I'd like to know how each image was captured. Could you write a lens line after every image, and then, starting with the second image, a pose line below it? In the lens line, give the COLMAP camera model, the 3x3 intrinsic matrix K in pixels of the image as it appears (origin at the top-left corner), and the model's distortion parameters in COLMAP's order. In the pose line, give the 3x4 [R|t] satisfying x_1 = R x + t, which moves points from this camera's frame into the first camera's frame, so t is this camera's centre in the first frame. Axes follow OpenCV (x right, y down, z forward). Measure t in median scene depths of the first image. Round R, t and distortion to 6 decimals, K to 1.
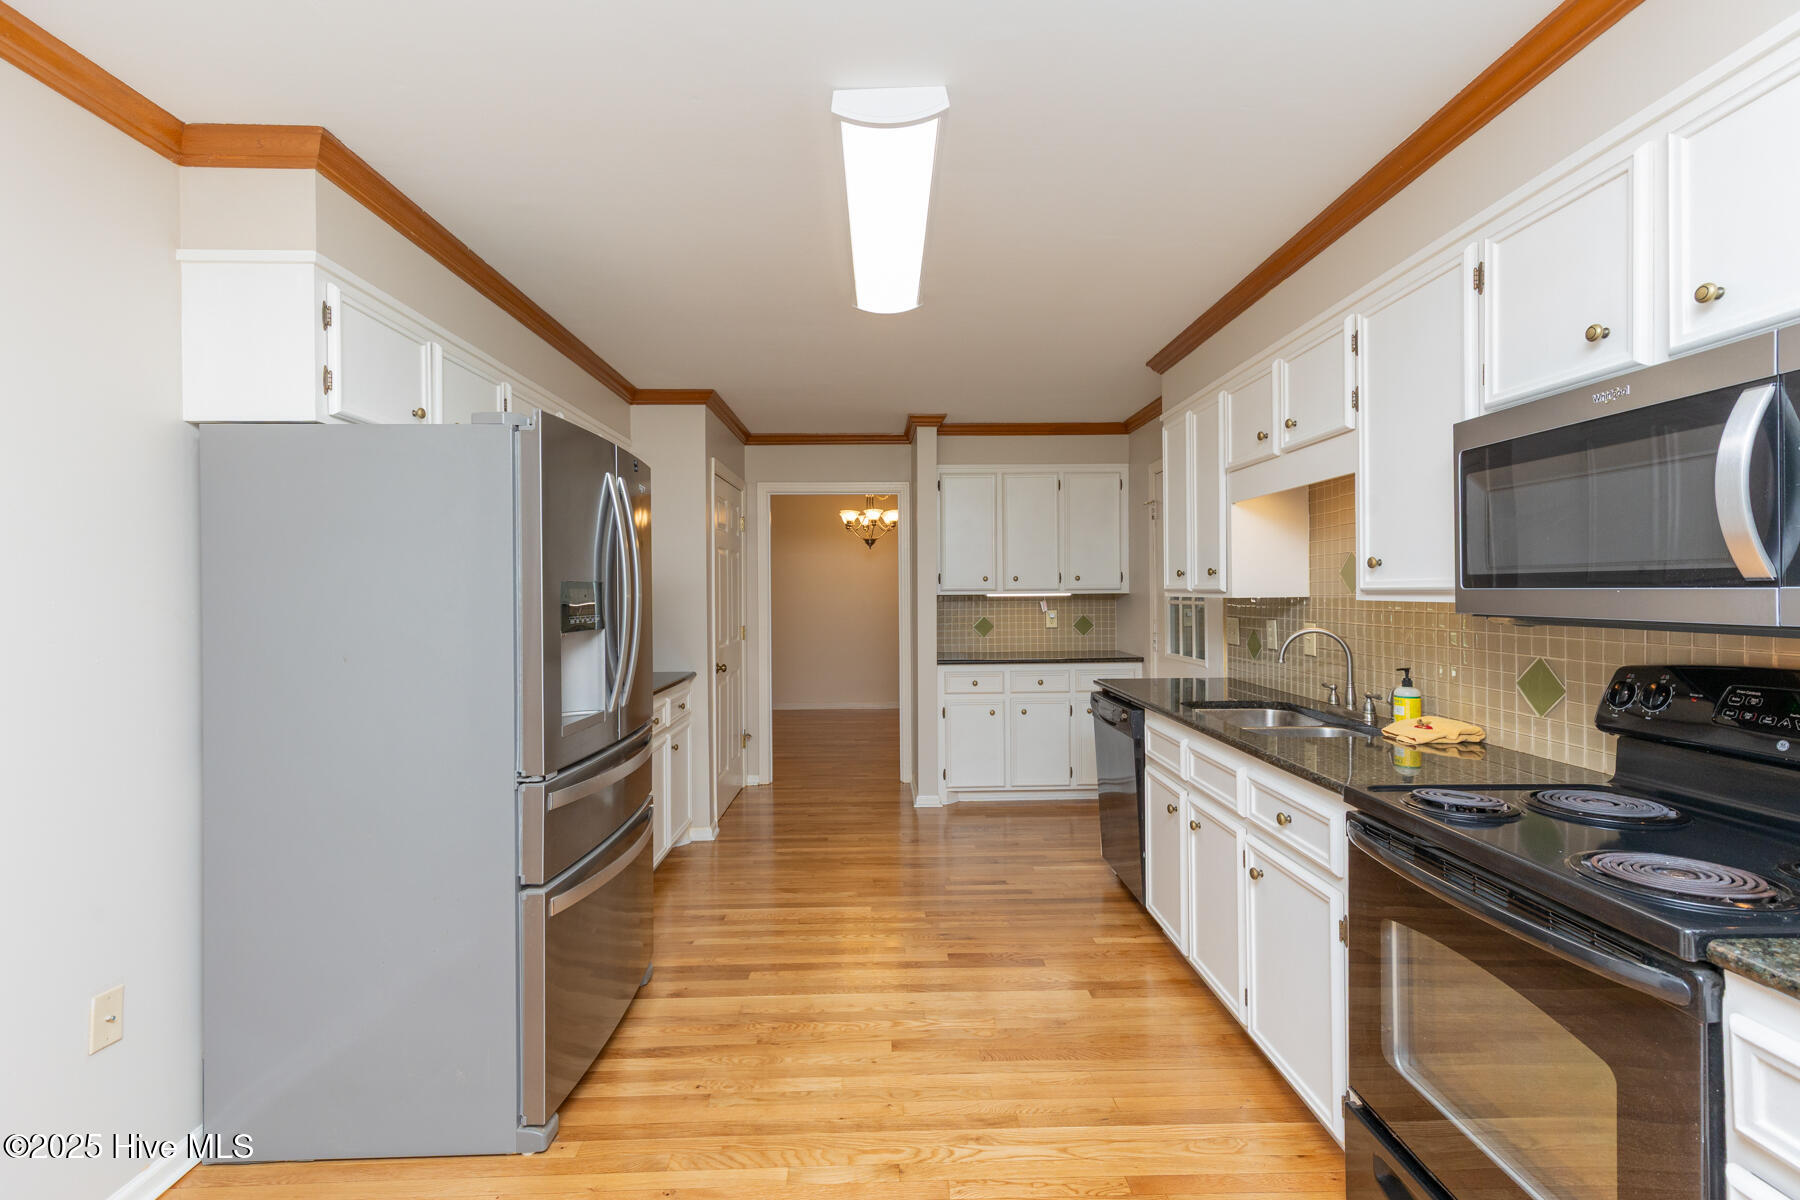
lens RADIAL K [[817.5, 0, 899.4], [0, 817.5, 598.8], [0, 0, 1]] dist [0.008691, -0.000998]
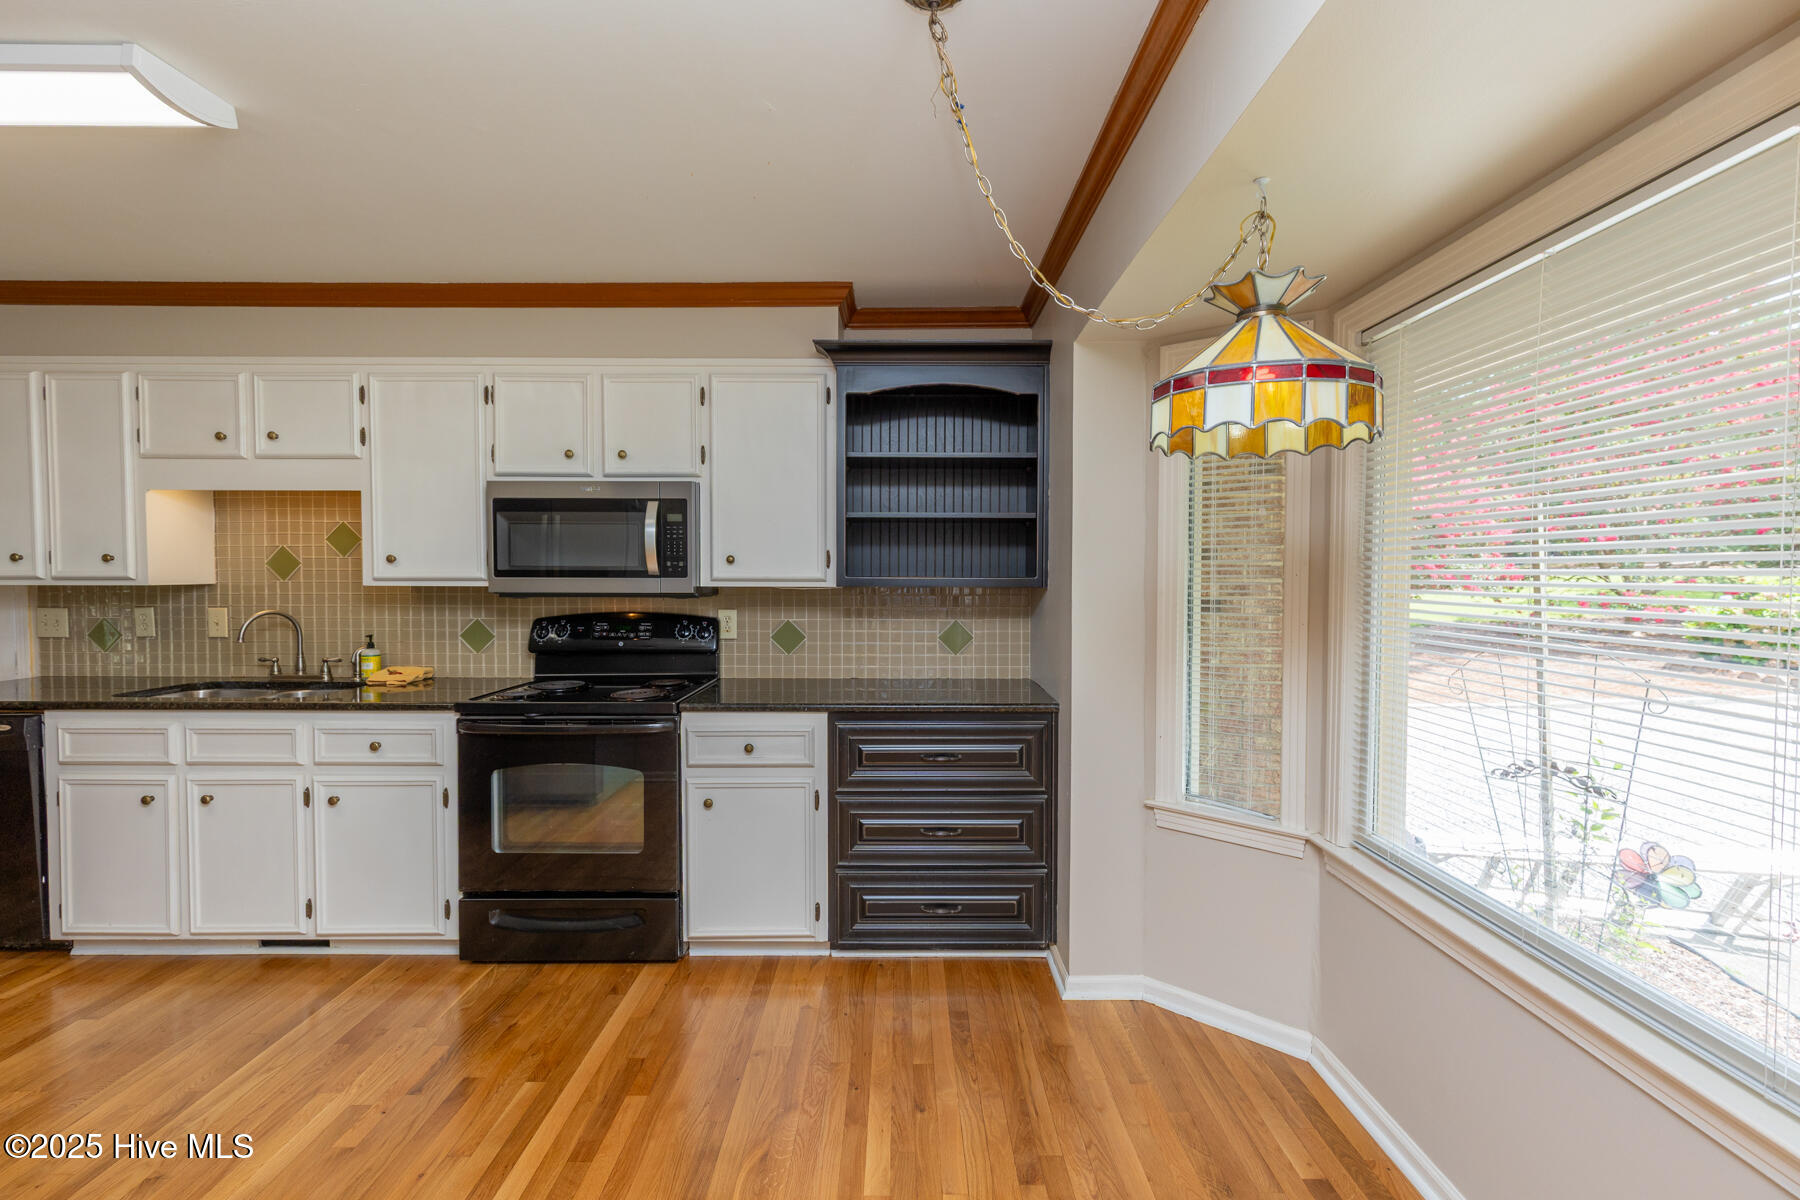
lens RADIAL K [[817.5, 0, 917.9], [0, 817.5, 601.6], [0, 0, 1]] dist [0.008691, -0.000998]
pose [[0.005352, -0.024096, 0.999695, -0.818503], [0.007982, 0.999679, 0.024053, 0.003505], [-0.999954, 0.007850, 0.005542, 0.081612]]
